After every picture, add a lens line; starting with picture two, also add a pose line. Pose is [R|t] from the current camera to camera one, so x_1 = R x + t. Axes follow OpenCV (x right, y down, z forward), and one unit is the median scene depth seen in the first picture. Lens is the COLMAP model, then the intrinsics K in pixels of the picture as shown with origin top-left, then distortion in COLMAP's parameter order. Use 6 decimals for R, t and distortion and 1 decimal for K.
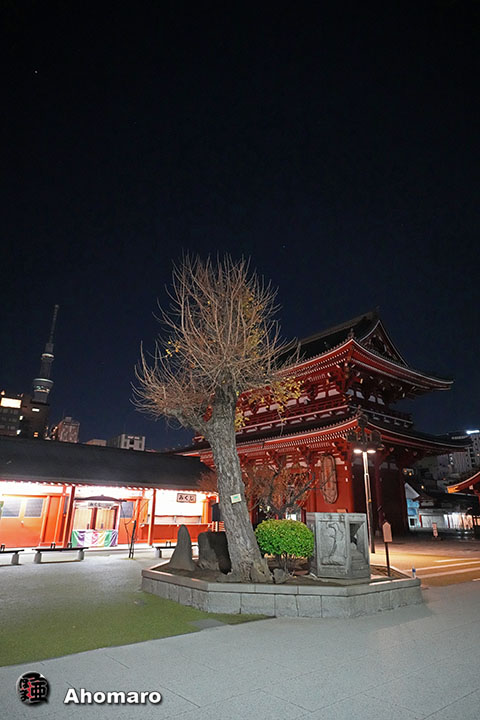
lens RADIAL K [[432.3, 0, 244.8], [0, 432.3, 362.3], [0, 0, 1]] dist [-0.012200, 0.001304]
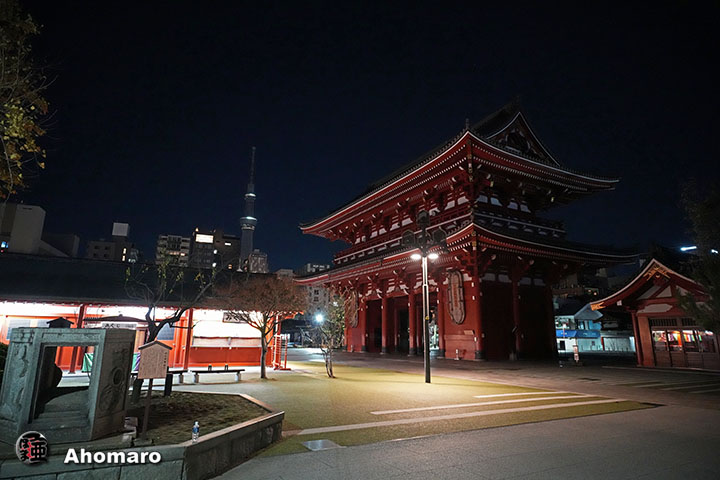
lens RADIAL K [[432.3, 0, 355.2], [0, 432.3, 236.2], [0, 0, 1]] dist [-0.012200, 0.001304]
pose [[0.983273, -0.046172, -0.176189, 0.139486], [0.064695, 0.992793, 0.100875, 0.039172], [0.170262, -0.110587, 0.979174, 0.102570]]
